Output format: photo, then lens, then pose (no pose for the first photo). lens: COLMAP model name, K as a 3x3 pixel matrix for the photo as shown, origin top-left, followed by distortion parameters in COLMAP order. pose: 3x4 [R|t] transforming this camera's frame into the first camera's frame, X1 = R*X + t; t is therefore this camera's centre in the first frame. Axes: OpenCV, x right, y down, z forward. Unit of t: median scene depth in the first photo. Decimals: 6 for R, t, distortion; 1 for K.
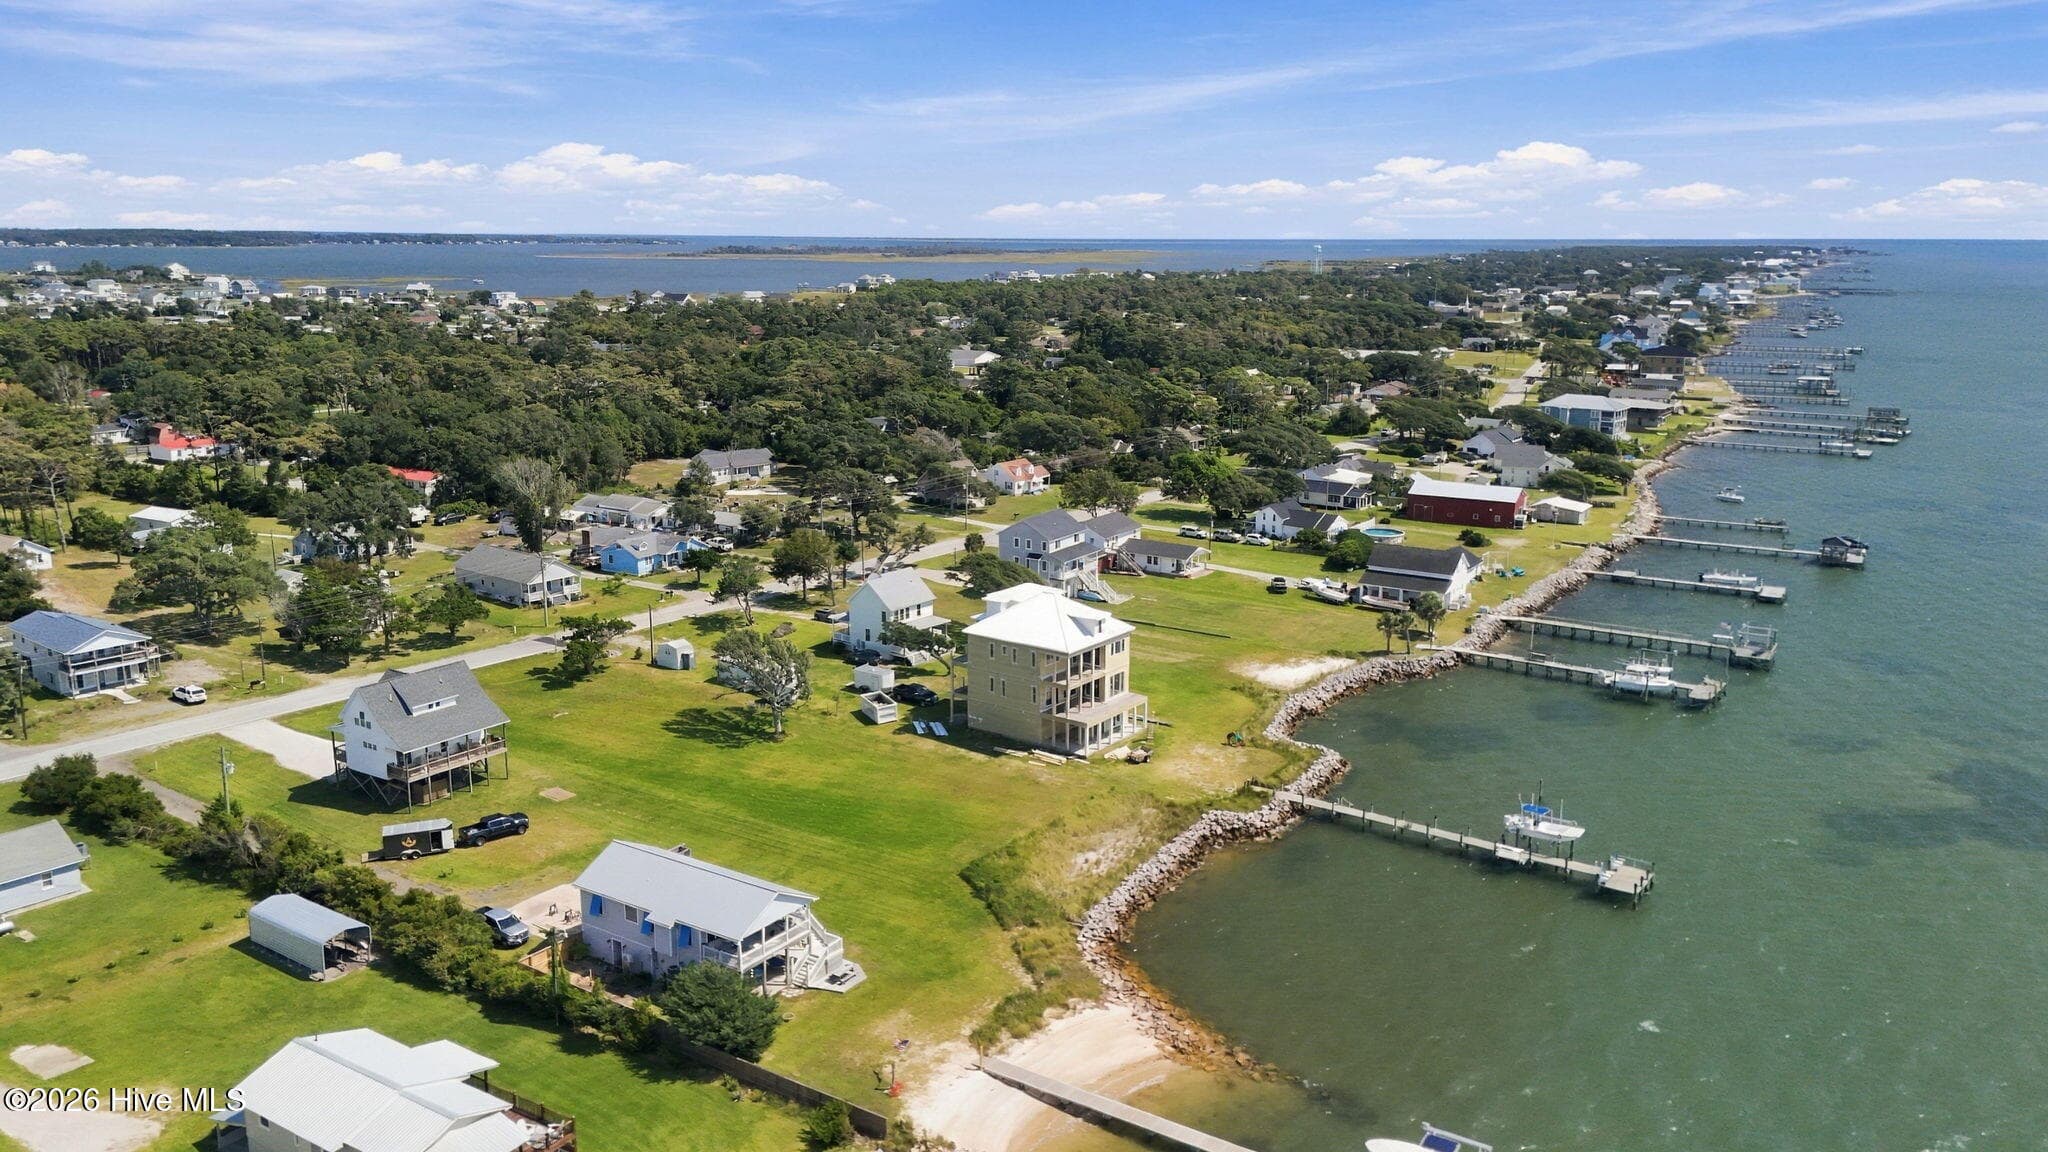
lens RADIAL K [[1495.3, 0, 1021.1], [0, 1495.3, 574.2], [0, 0, 1]] dist [0.062424, -0.041641]
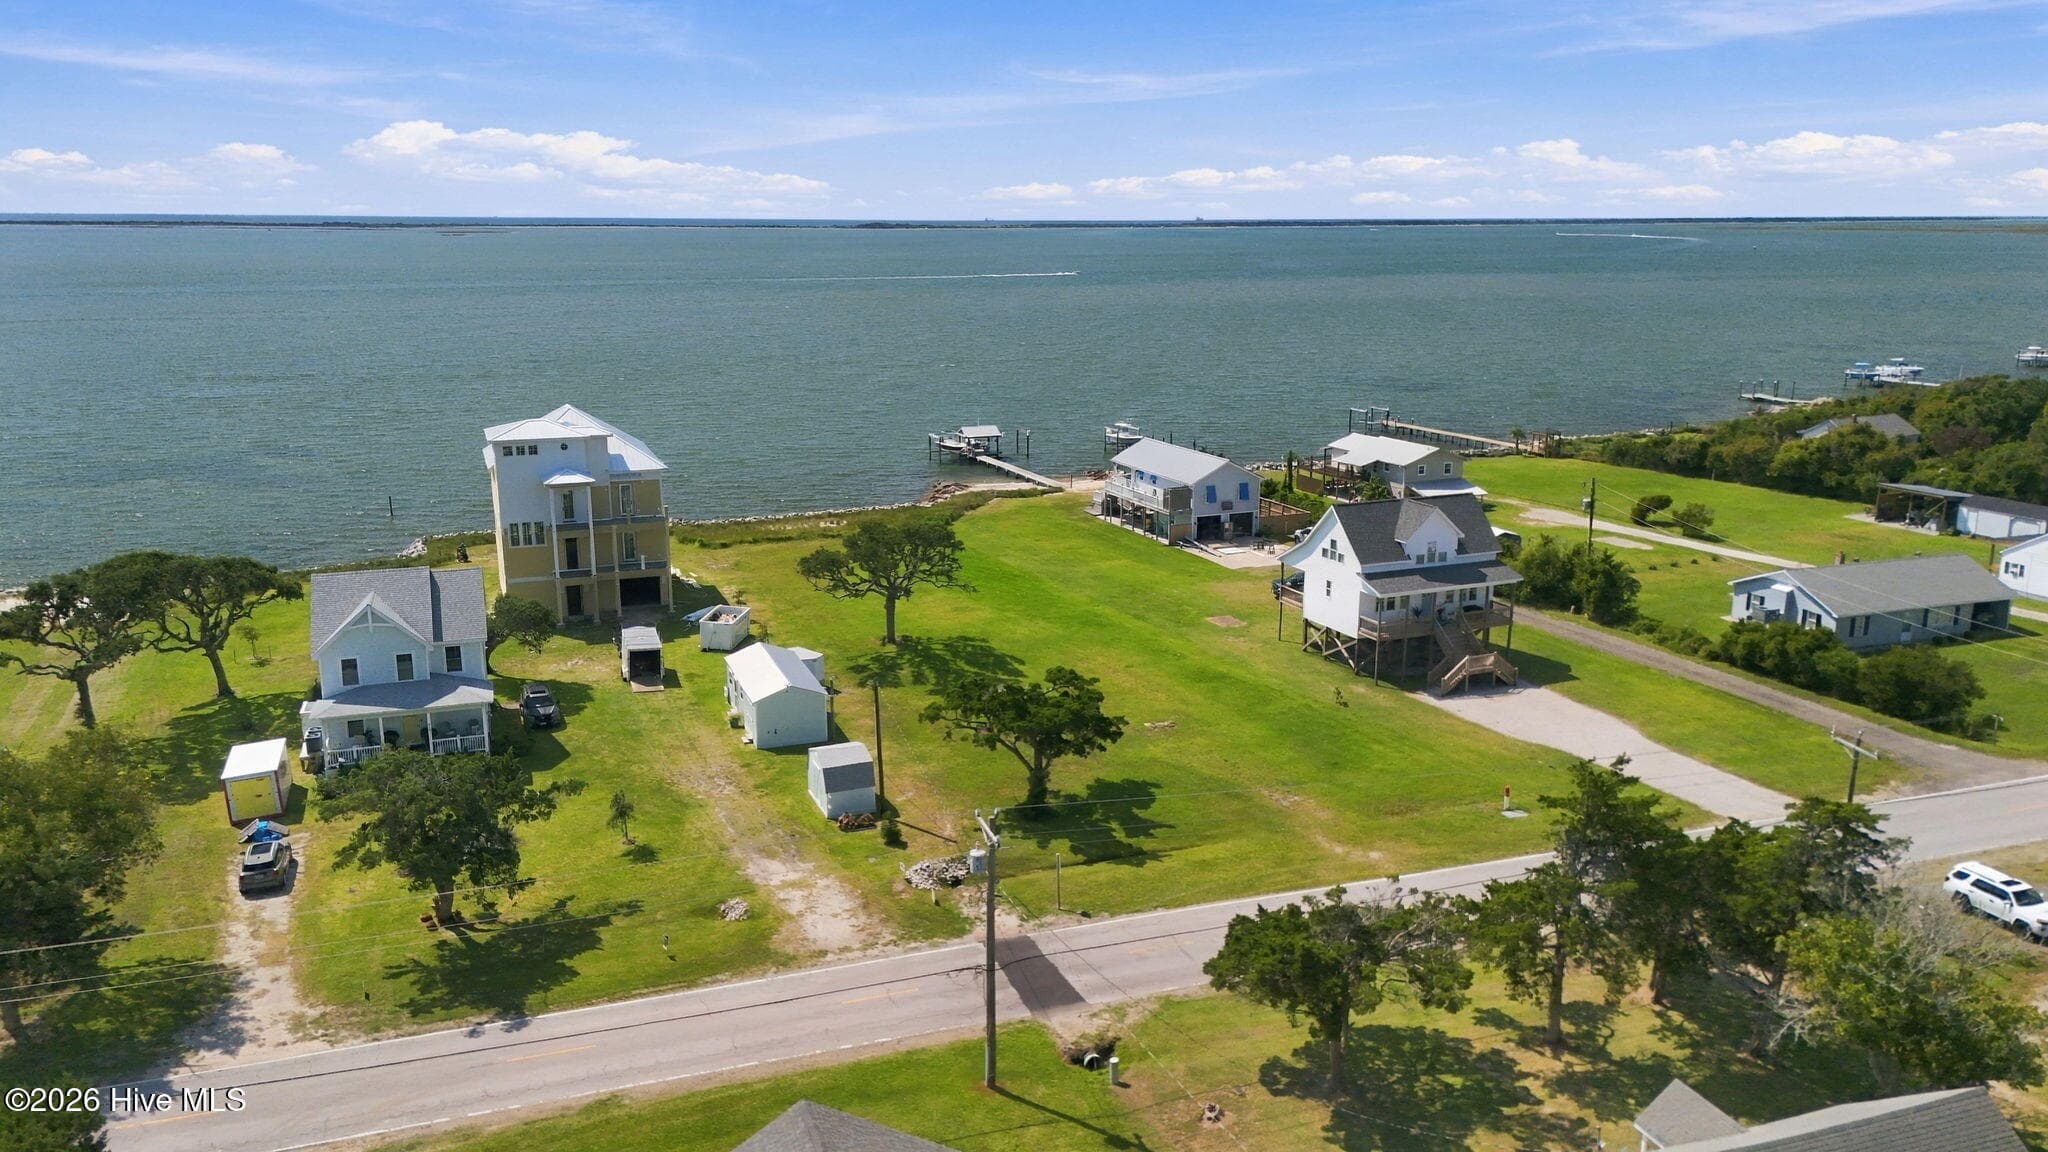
lens RADIAL K [[1495.3, 0, 1013.7], [0, 1495.3, 611.1], [0, 0, 1]] dist [0.062424, -0.041641]
pose [[-0.839460, -0.145943, 0.523457, -0.568702], [0.112062, 0.896067, 0.429542, -0.191747], [-0.531742, 0.419243, -0.735857, 1.488913]]
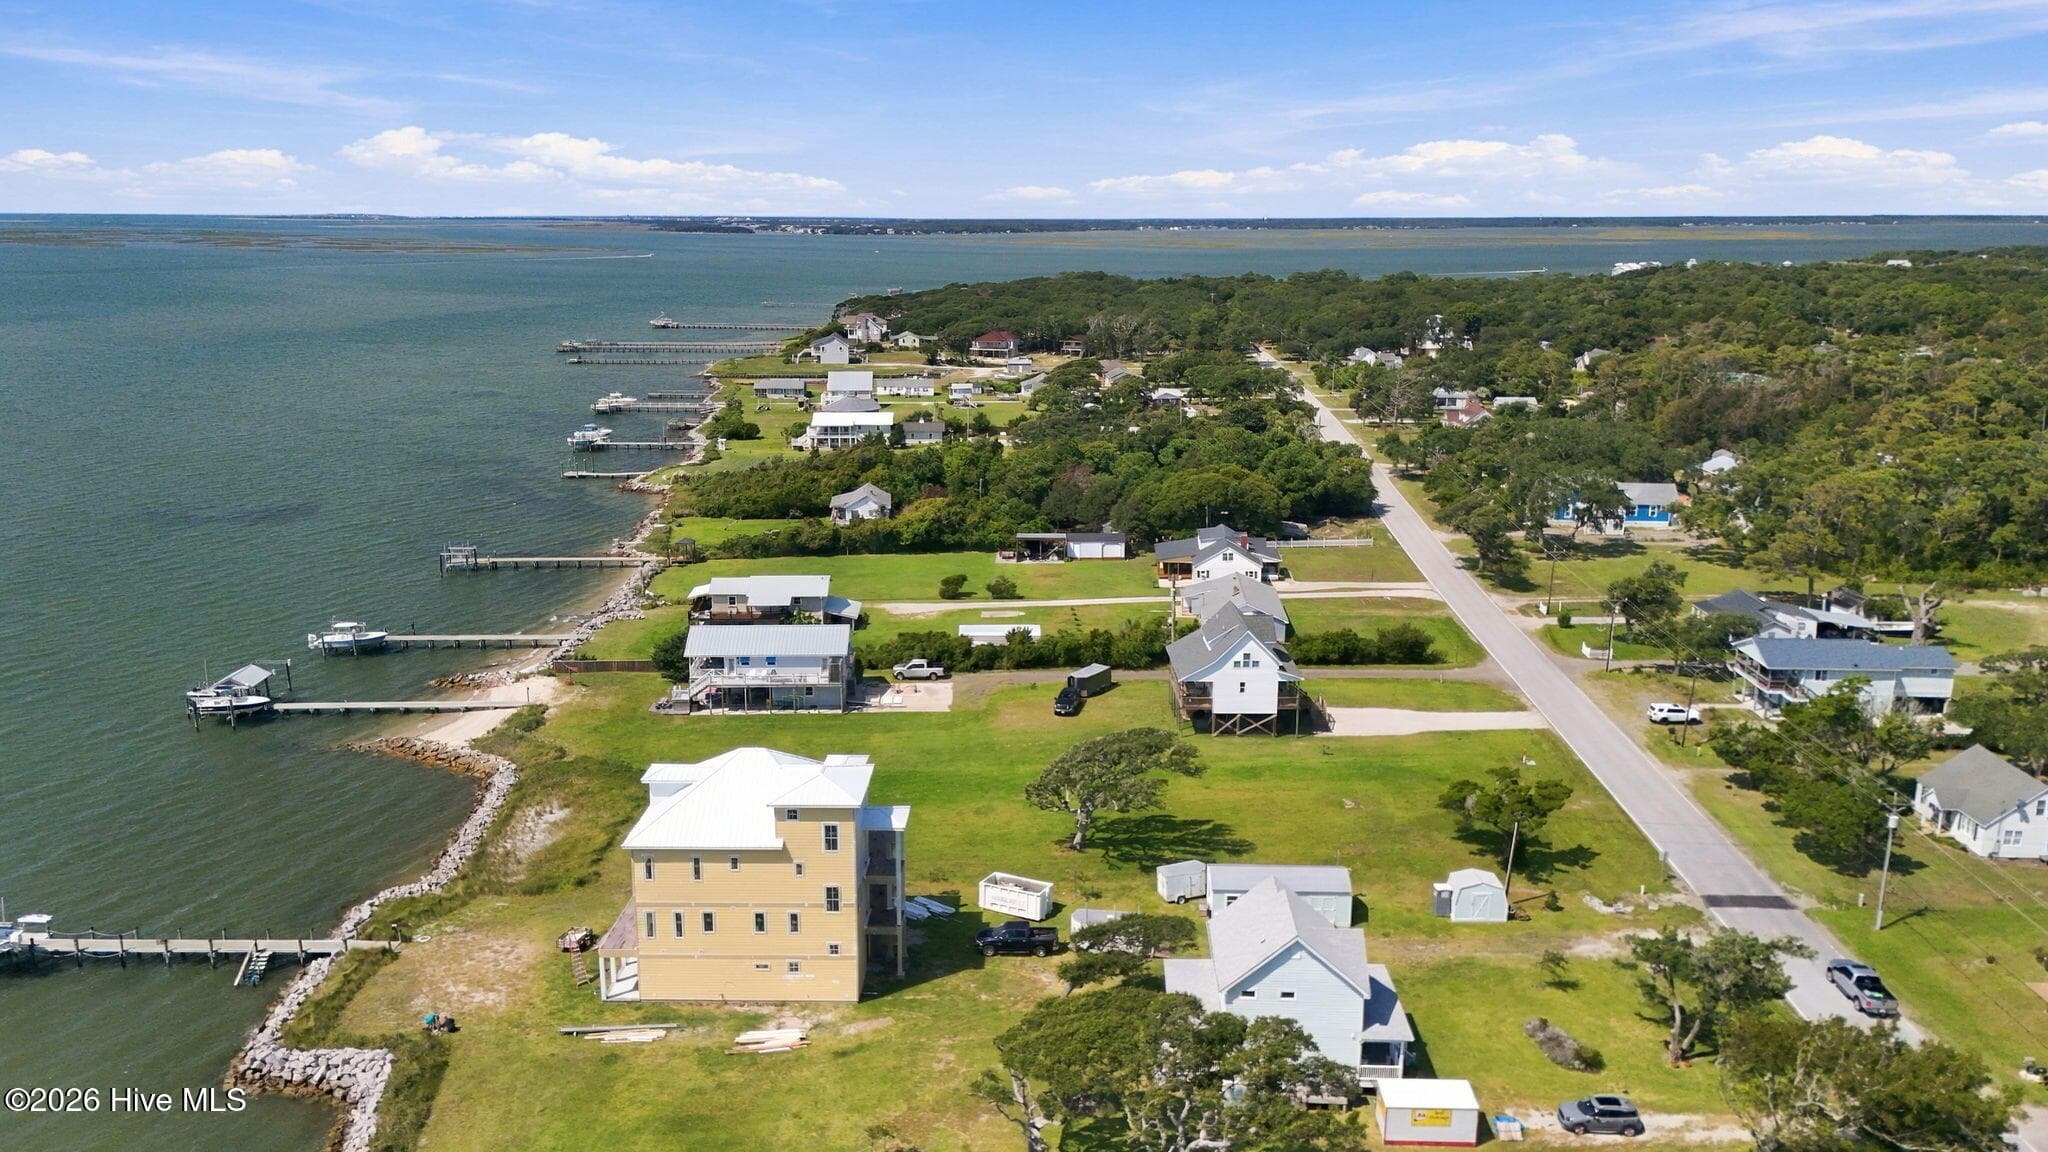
lens RADIAL K [[1495.3, 0, 1026.5], [0, 1495.3, 575.8], [0, 0, 1]] dist [0.062424, -0.041641]
pose [[-0.824289, 0.124891, -0.552222, 0.261626], [-0.128803, 0.908425, 0.397711, -0.322336], [0.551323, 0.398957, -0.732719, 1.518336]]
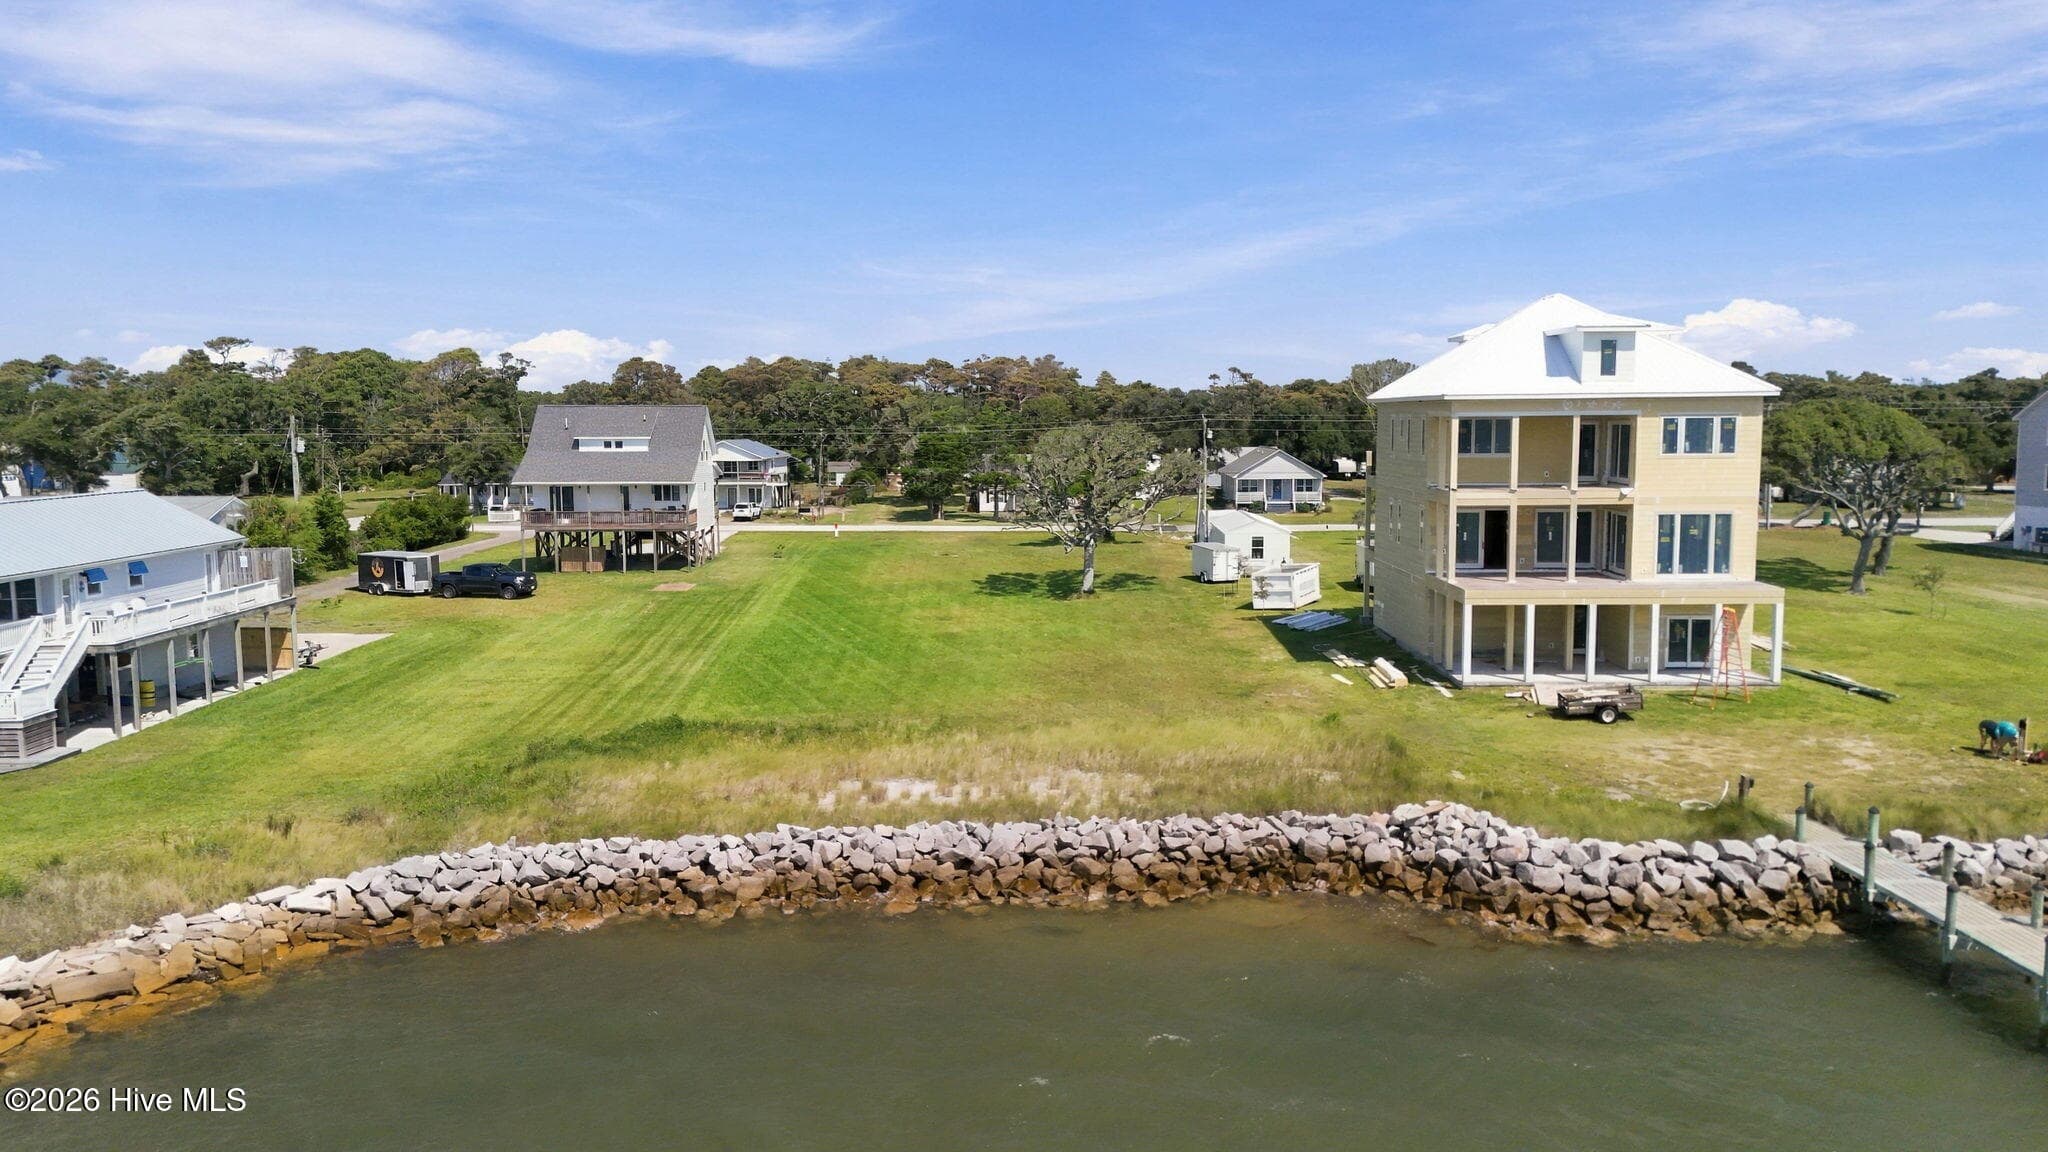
lens RADIAL K [[1495.3, 0, 1023.8], [0, 1495.3, 583.4], [0, 0, 1]] dist [0.062424, -0.041641]
pose [[0.577355, 0.080180, -0.812547, 0.273052], [-0.168621, 0.985422, -0.022575, 0.121279], [0.798892, 0.150046, 0.582459, 0.677565]]
